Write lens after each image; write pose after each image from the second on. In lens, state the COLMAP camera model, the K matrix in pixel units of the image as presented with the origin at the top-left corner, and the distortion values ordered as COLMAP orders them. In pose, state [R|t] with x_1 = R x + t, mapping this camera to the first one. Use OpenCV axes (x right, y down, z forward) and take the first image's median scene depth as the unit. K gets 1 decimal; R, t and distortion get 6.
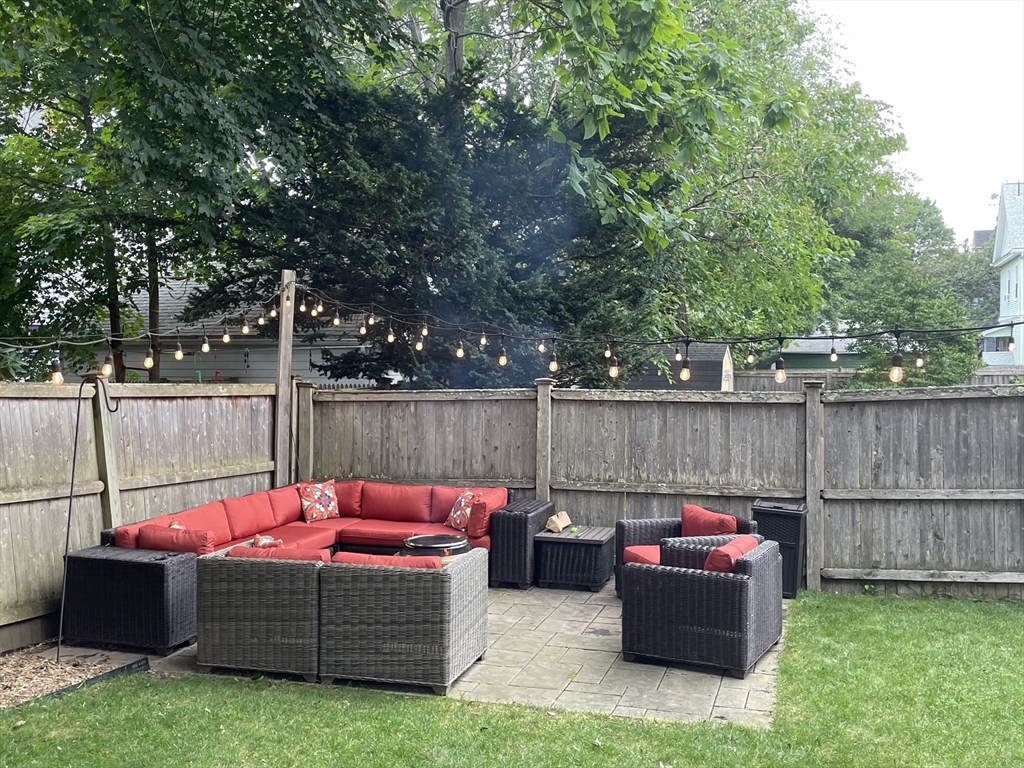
lens RADIAL K [[1050.3, 0, 512.5], [0, 1050.3, 382.9], [0, 0, 1]] dist [0.103202, 0.000000]
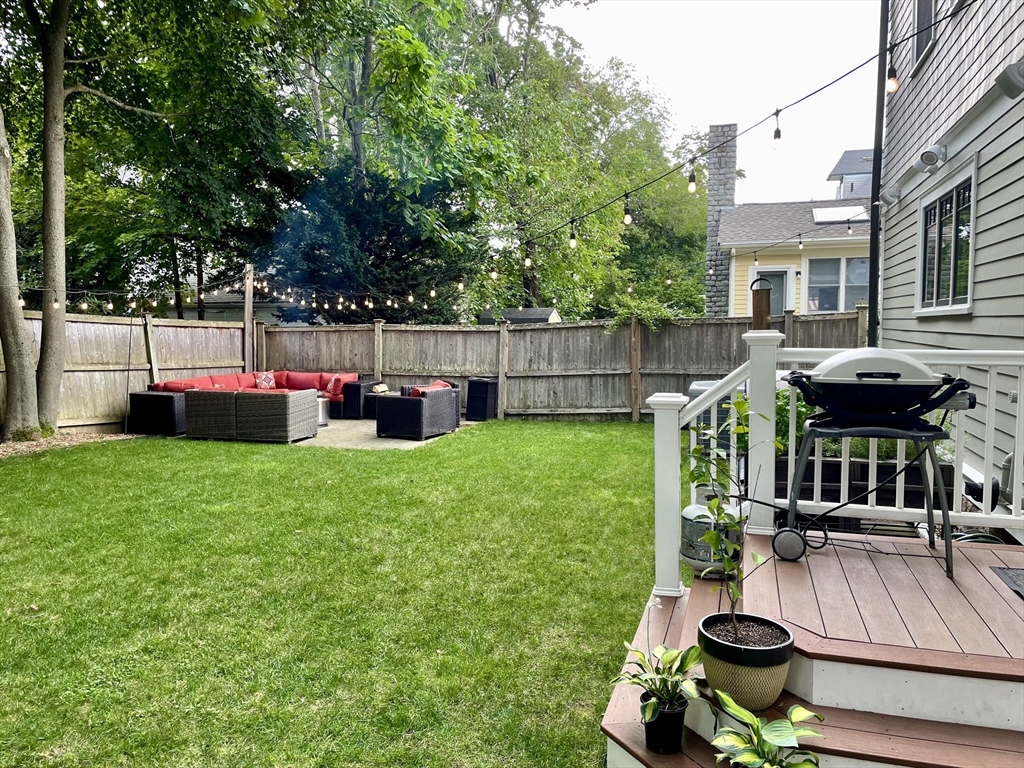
lens RADIAL K [[778.1, 0, 510.8], [0, 778.1, 379.6], [0, 0, 1]] dist [0.085063, 0.001990]
pose [[0.999995, -0.001083, 0.003006, 0.286178], [0.000947, 0.999000, 0.044696, 0.045540], [-0.003052, -0.044693, 0.998996, -0.502858]]
